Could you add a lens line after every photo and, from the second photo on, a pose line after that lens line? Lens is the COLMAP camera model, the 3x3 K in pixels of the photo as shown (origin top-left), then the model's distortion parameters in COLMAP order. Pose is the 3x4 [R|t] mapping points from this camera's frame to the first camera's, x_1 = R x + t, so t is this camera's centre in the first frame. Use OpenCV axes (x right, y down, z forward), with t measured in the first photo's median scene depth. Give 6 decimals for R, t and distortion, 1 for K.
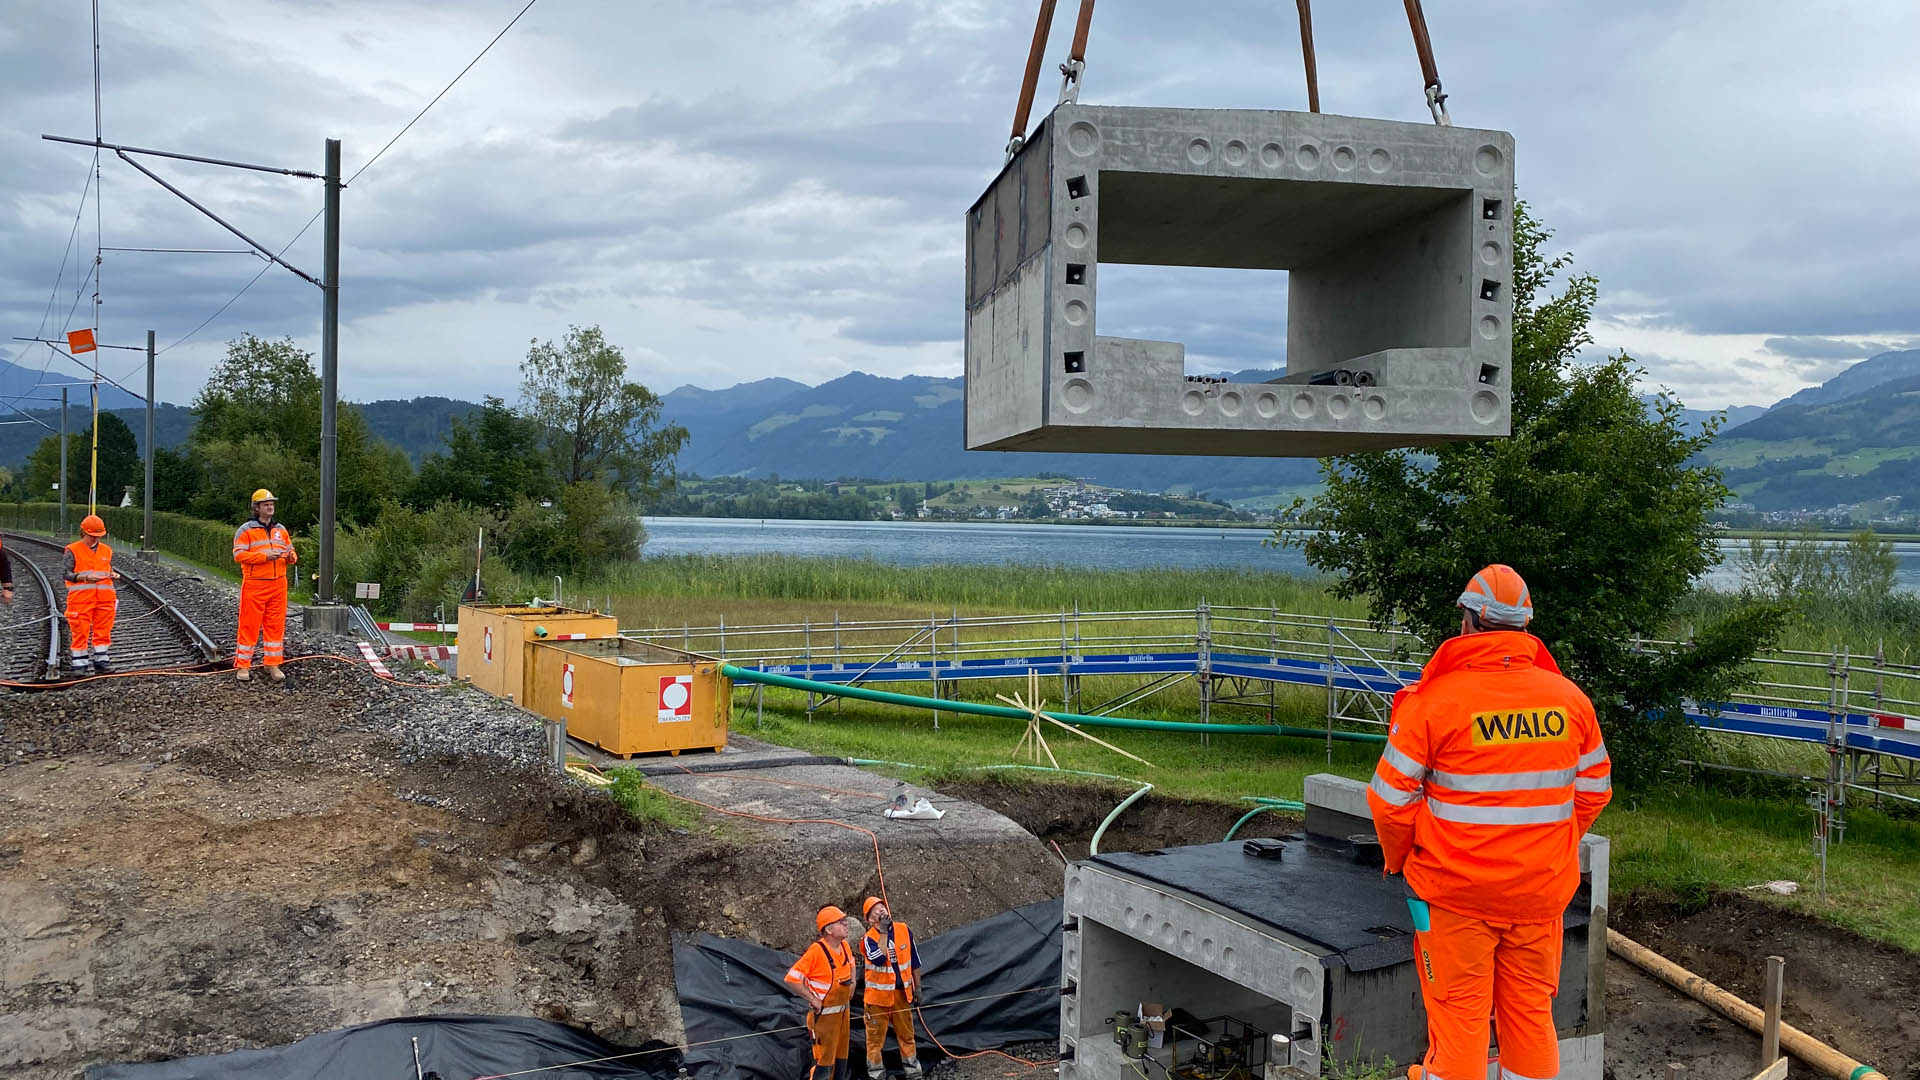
lens RADIAL K [[1468.8, 0, 950.7], [0, 1468.8, 532.7], [0, 0, 1]] dist [0.075597, -0.115463]
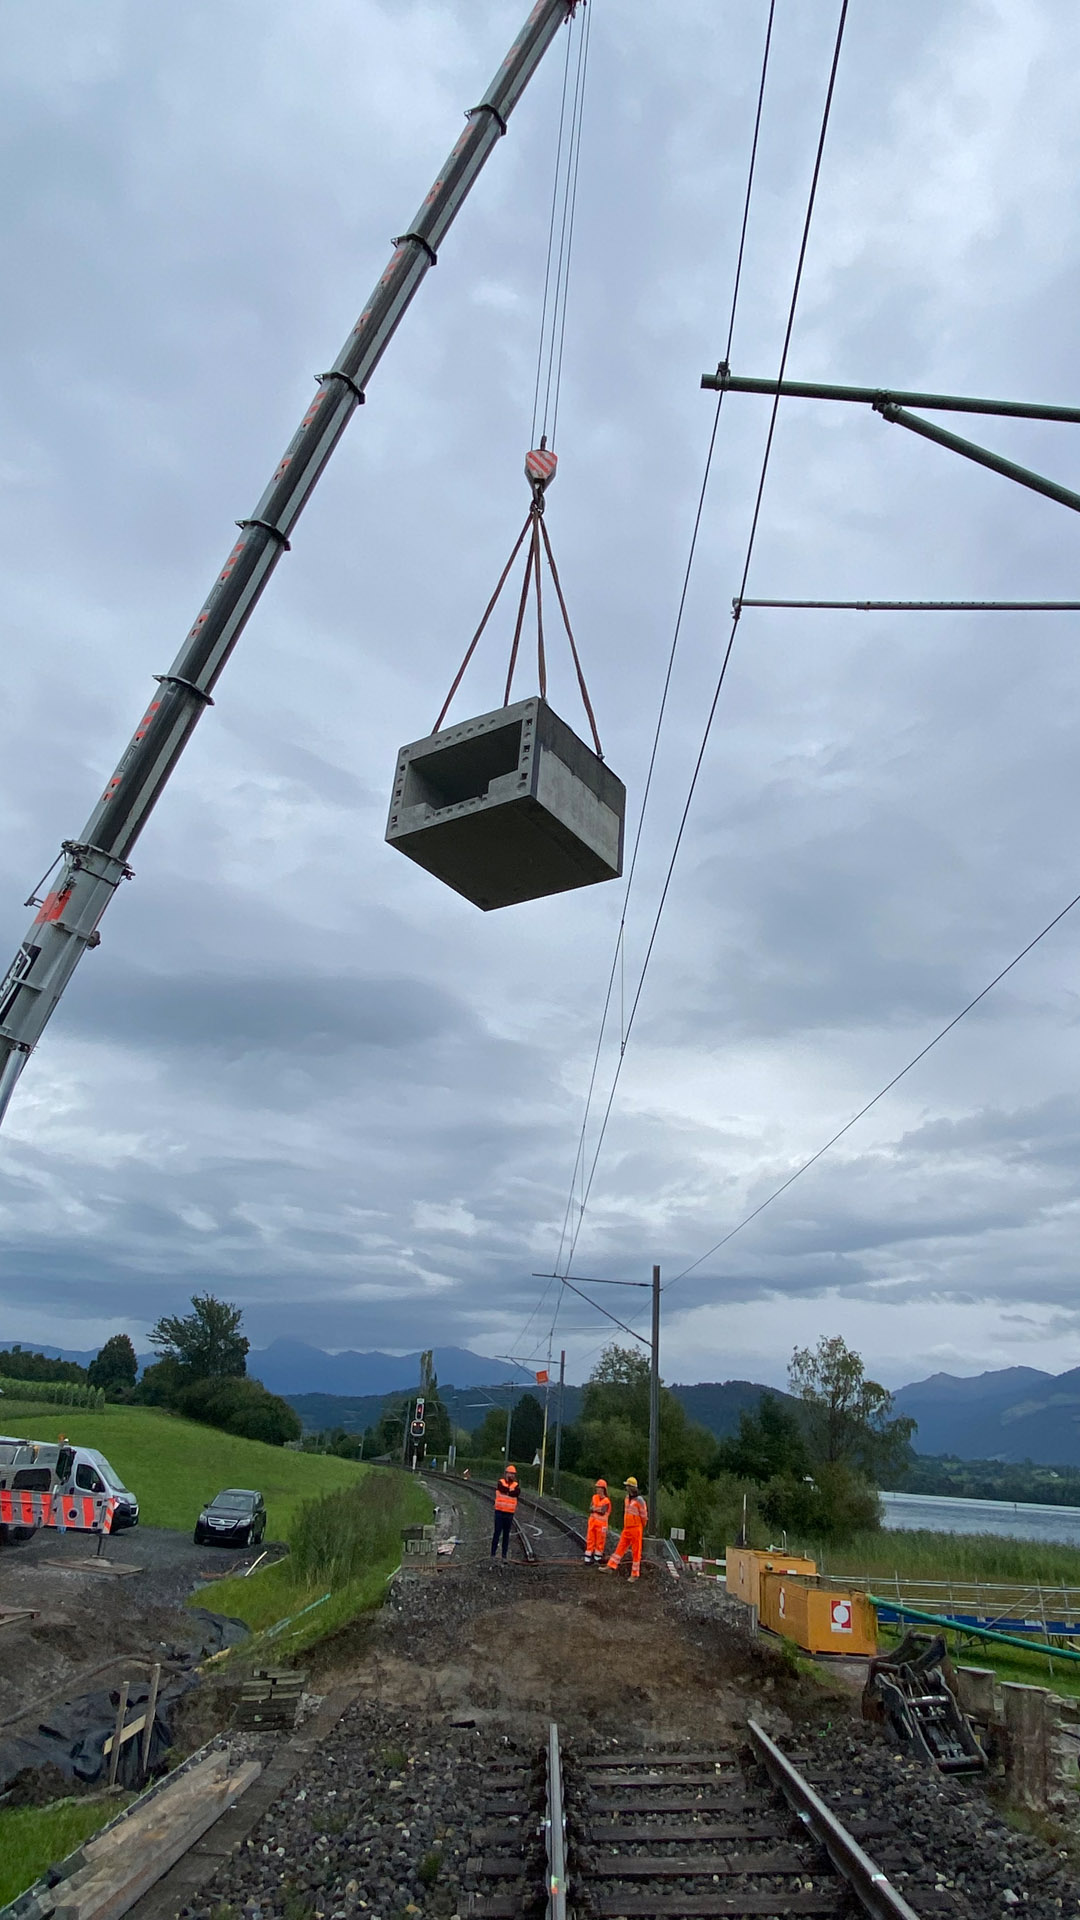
lens RADIAL K [[1102.8, 0, 531.7], [0, 1102.8, 932.7], [0, 0, 1]] dist [0.043475, -0.042939]
pose [[0.874085, -0.171886, -0.454347, 0.249894], [-0.055196, 0.894107, -0.444440, 0.001756], [0.482628, 0.413556, 0.772037, -0.541309]]
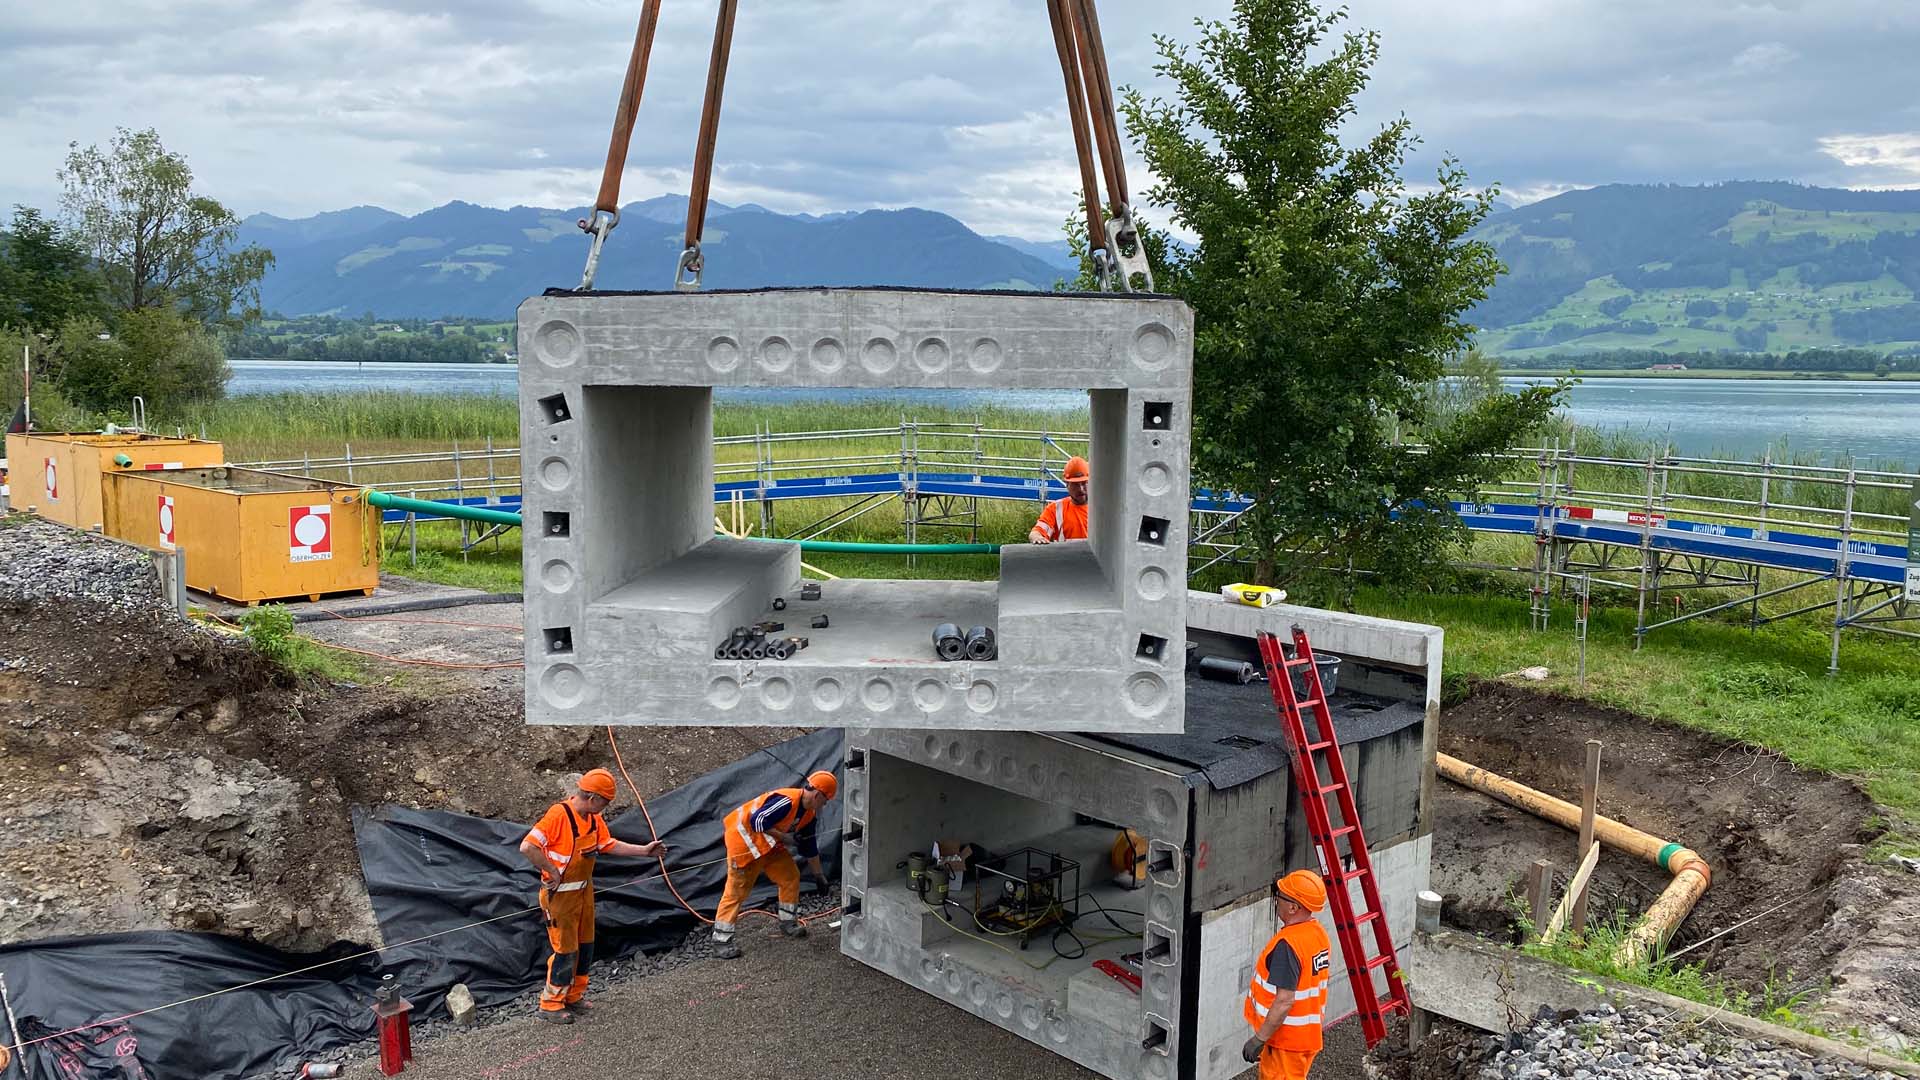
lens RADIAL K [[1478.5, 0, 939.0], [0, 1478.5, 532.7], [0, 0, 1]] dist [0.022348, -0.007889]
pose [[0.970311, -0.033963, 0.239463, -0.052049], [0.008424, 0.994237, 0.106874, 0.031018], [-0.241713, -0.101684, 0.965005, 0.129036]]
